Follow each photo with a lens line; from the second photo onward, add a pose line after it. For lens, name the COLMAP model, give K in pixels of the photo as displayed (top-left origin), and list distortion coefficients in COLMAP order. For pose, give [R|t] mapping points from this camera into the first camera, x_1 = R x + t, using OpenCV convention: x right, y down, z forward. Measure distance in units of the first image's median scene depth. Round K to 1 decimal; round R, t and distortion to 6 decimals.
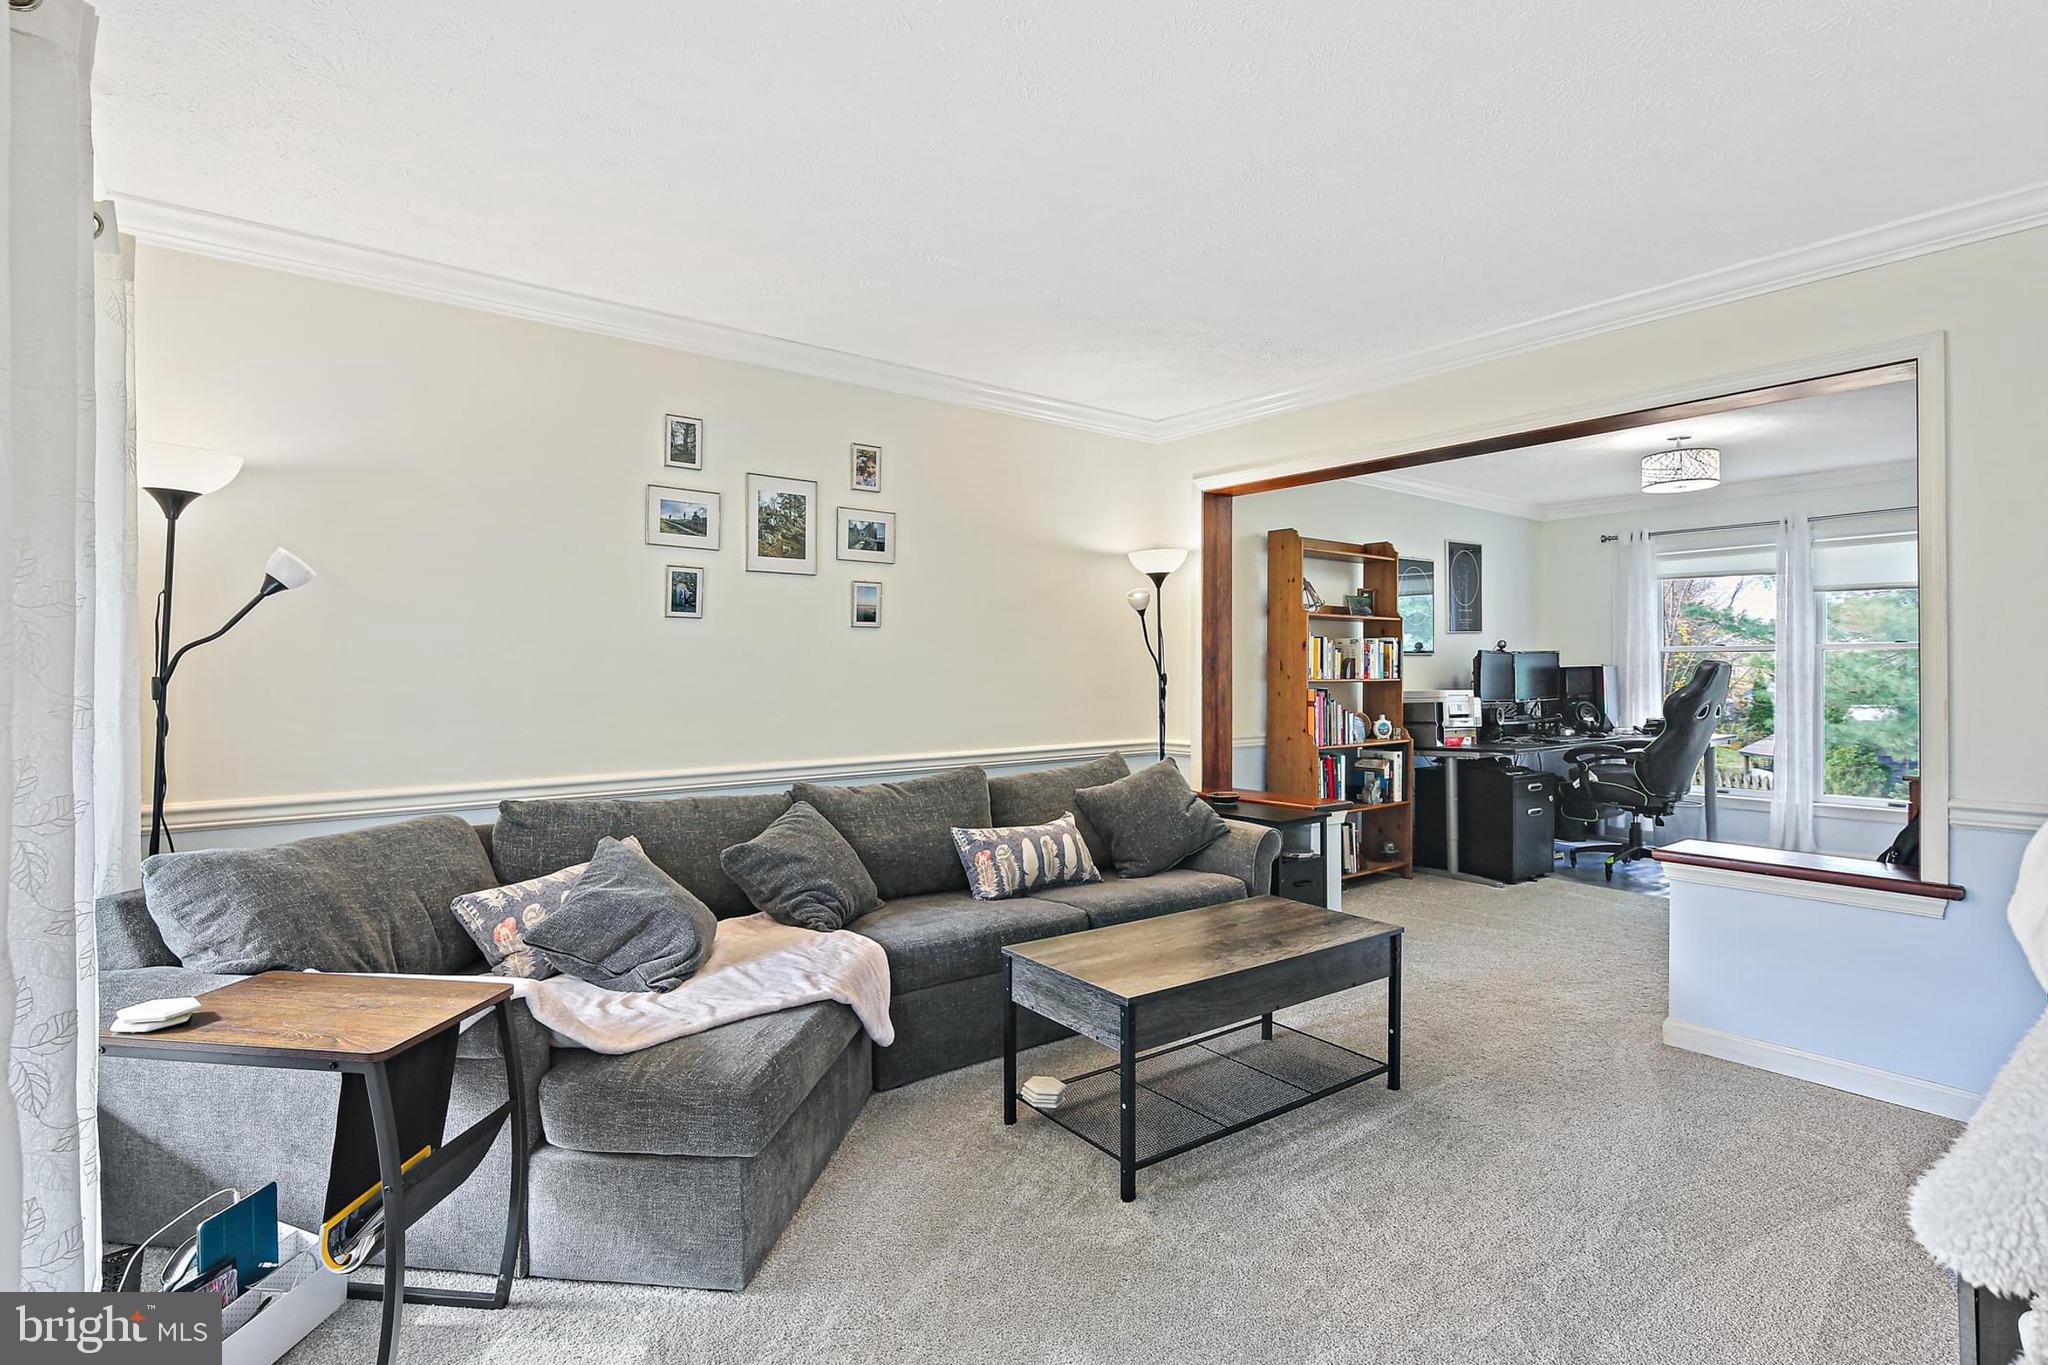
lens RADIAL K [[1007.0, 0, 1029.1], [0, 1007.0, 668.8], [0, 0, 1]] dist [0.002747, -0.004703]
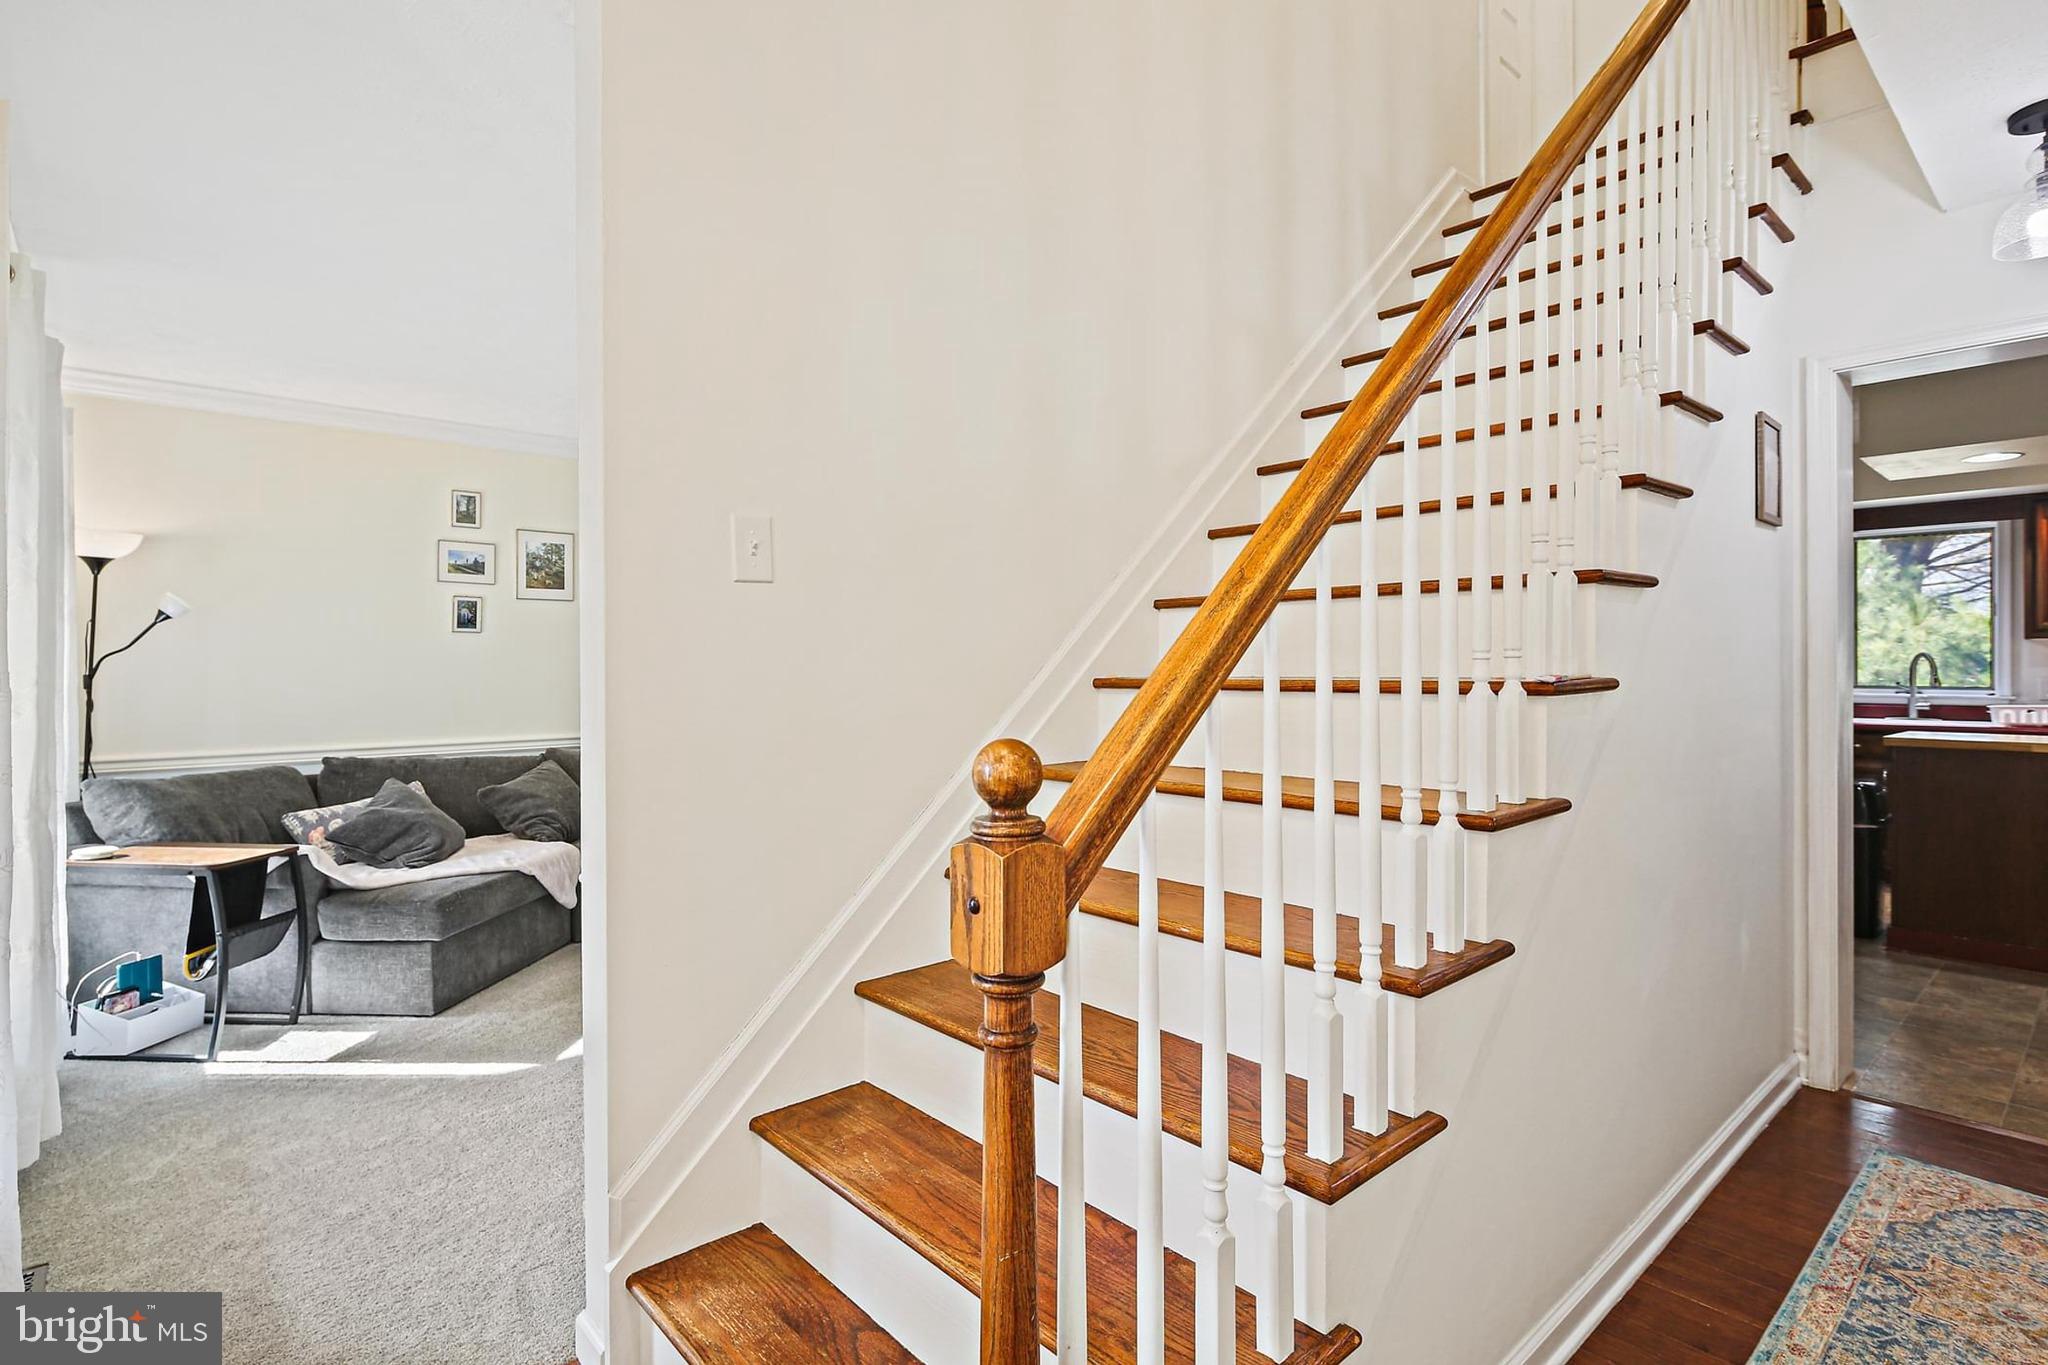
lens RADIAL K [[1006.9, 0, 1022.8], [0, 1006.9, 671.4], [0, 0, 1]] dist [0.011710, -0.009953]
pose [[0.998805, -0.001201, 0.048862, 0.508386], [0.000883, 0.999978, 0.006529, -0.005967], [-0.048869, -0.006478, 0.998784, -0.634920]]
